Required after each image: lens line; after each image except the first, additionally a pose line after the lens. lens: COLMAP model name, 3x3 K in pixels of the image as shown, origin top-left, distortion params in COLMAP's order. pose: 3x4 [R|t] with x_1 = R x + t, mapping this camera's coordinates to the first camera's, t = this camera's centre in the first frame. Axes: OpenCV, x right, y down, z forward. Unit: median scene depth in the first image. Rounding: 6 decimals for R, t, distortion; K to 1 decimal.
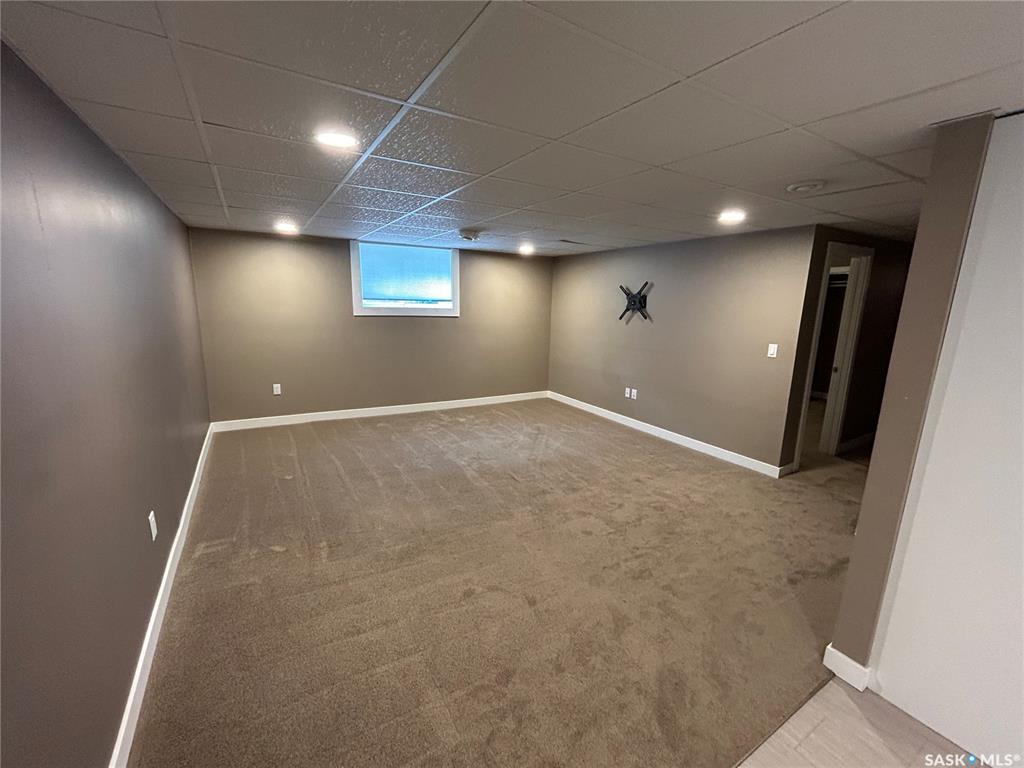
lens RADIAL K [[416.3, 0, 507.9], [0, 416.3, 382.1], [0, 0, 1]] dist [0.000416, 0.000353]
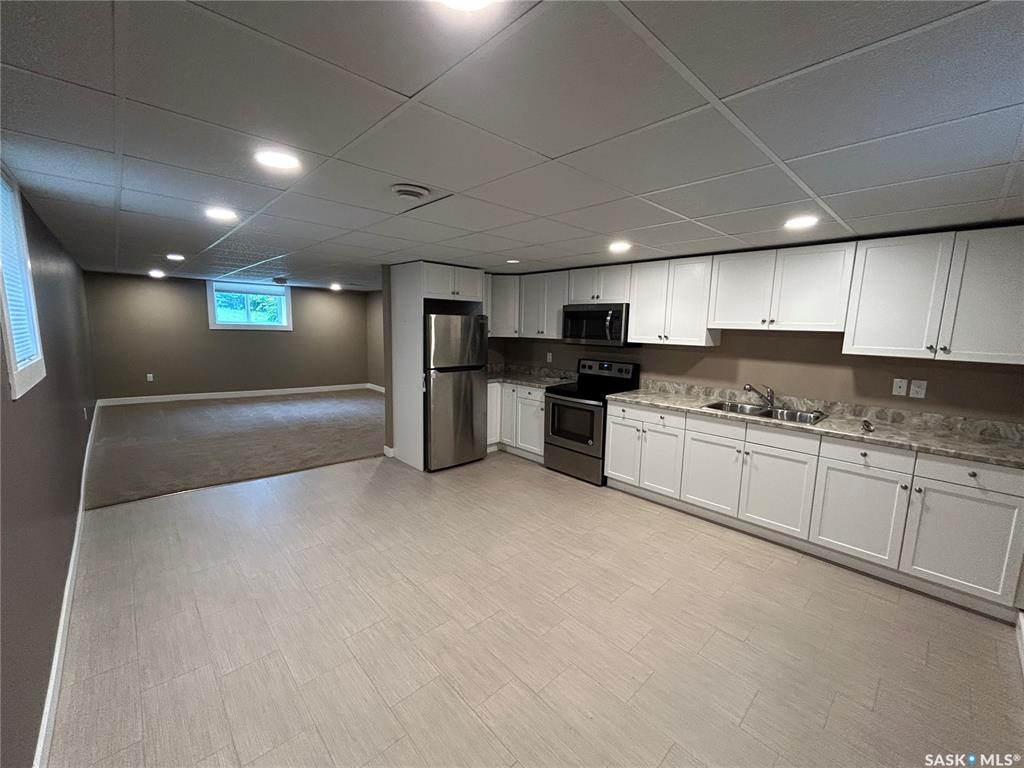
lens RADIAL K [[416.3, 0, 509.8], [0, 416.3, 377.3], [0, 0, 1]] dist [0.000416, 0.000353]
pose [[0.979435, -0.019611, 0.200802, 0.706699], [0.033799, 0.997149, -0.067470, 0.279667], [-0.198907, 0.072869, 0.977306, -1.235317]]
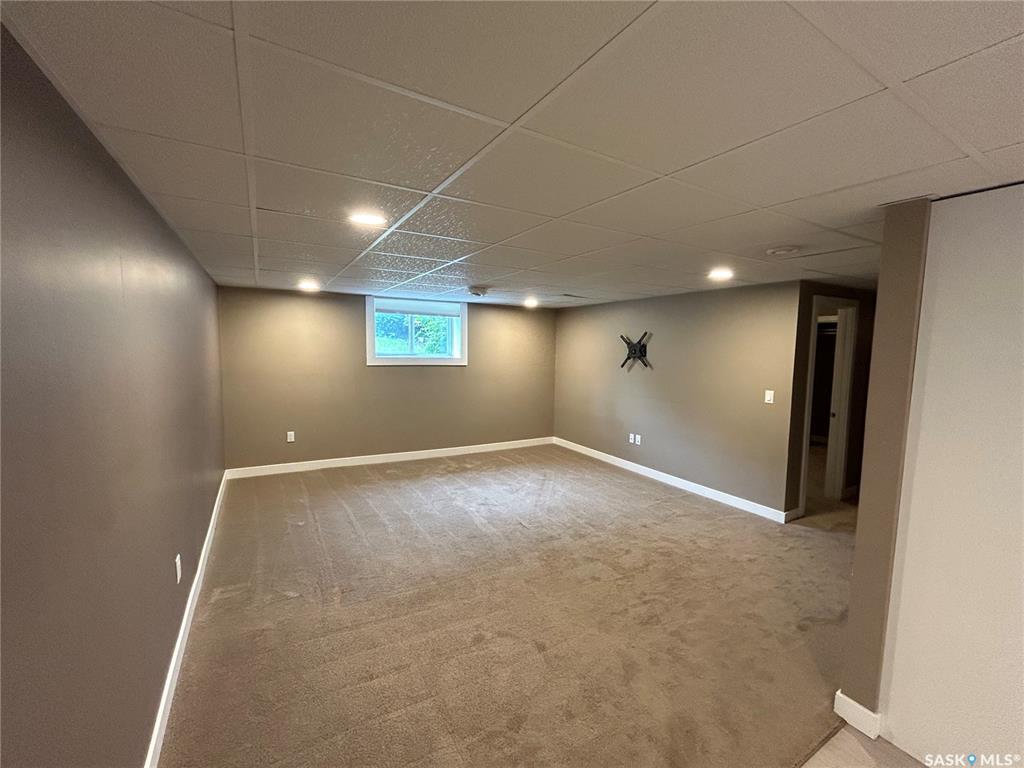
lens RADIAL K [[416.3, 0, 508.4], [0, 416.3, 382.5], [0, 0, 1]] dist [0.000416, 0.000353]
pose [[0.999930, -0.006138, -0.010164, -0.006723], [0.004995, 0.994042, -0.108886, -0.001919], [0.010772, 0.108827, 0.994002, -0.061500]]
